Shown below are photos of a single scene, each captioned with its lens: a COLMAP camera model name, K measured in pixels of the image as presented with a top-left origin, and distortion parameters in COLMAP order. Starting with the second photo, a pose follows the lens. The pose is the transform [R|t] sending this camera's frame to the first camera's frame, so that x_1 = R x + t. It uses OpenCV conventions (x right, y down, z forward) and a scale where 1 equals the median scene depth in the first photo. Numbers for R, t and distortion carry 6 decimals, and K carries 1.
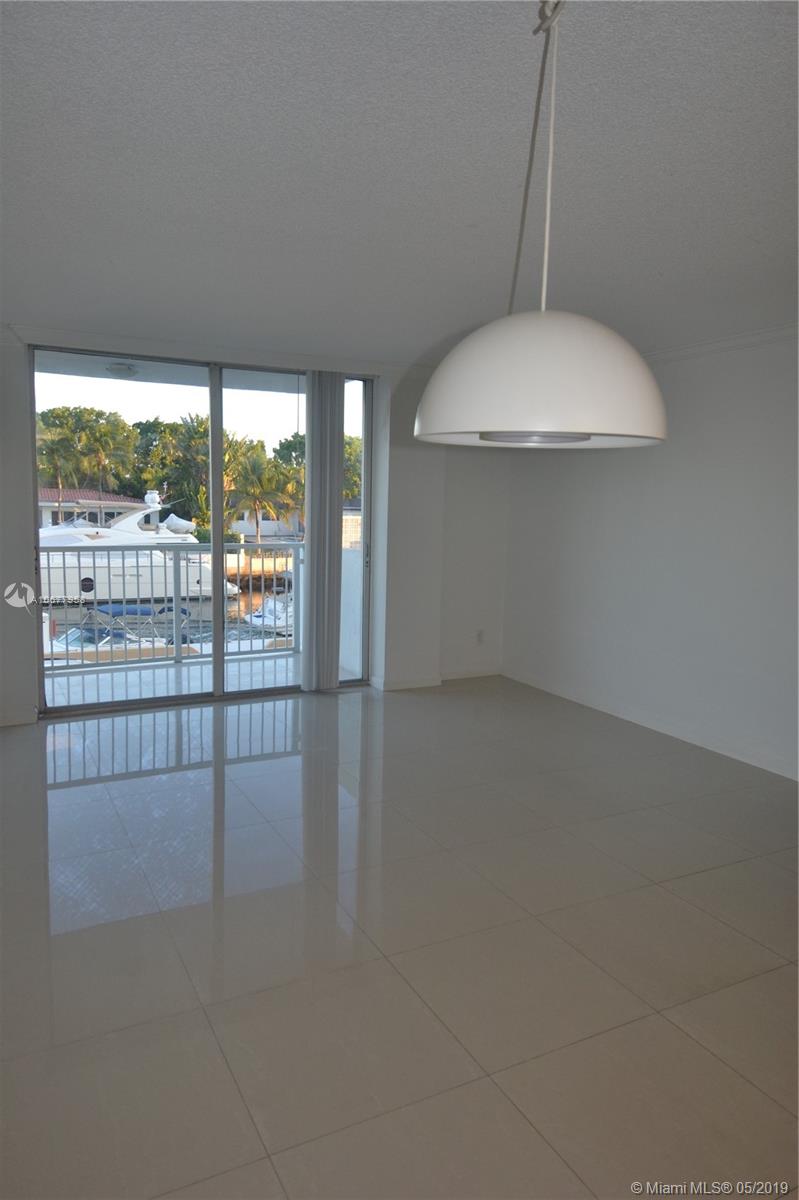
lens RADIAL K [[814.4, 0, 398.1], [0, 814.4, 579.6], [0, 0, 1]] dist [-0.001118, -0.004638]
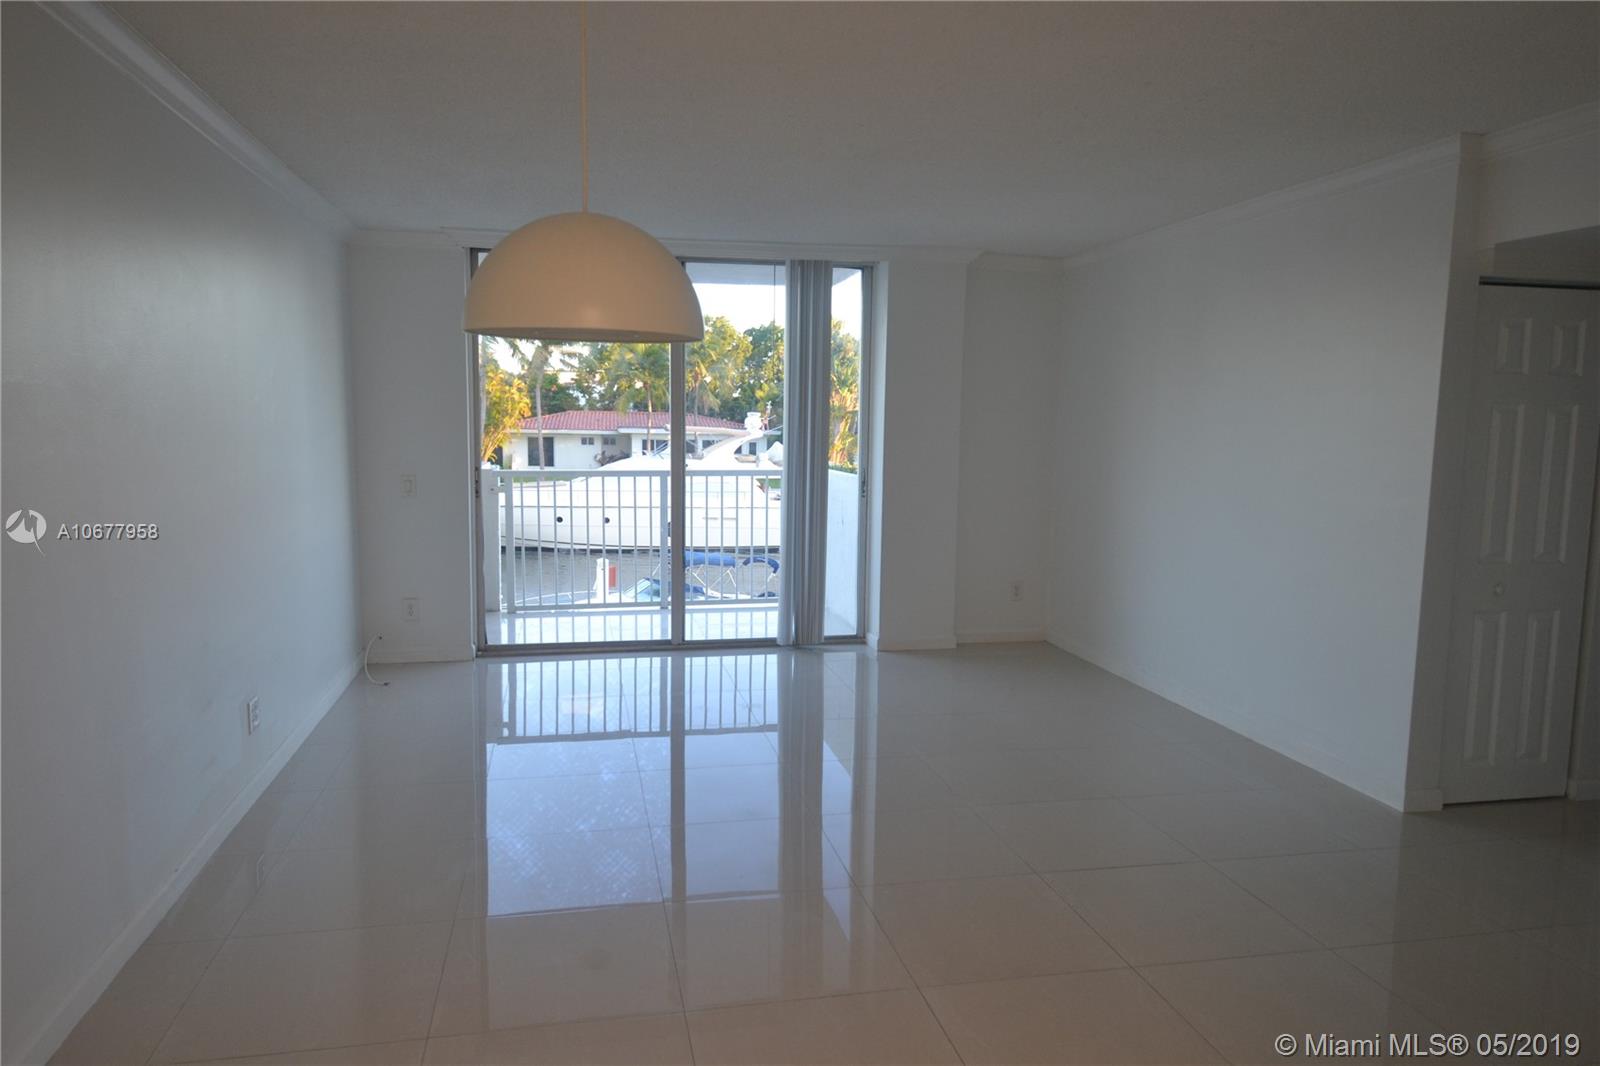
lens RADIAL K [[1085.9, 0, 800.0], [0, 1085.9, 533.0], [0, 0, 1]] dist [-0.001118, -0.004638]
pose [[0.959282, 0.021219, -0.281653, 0.204564], [-0.020969, 0.999773, 0.003903, 0.016682], [0.281672, 0.002162, 0.959508, -0.056173]]
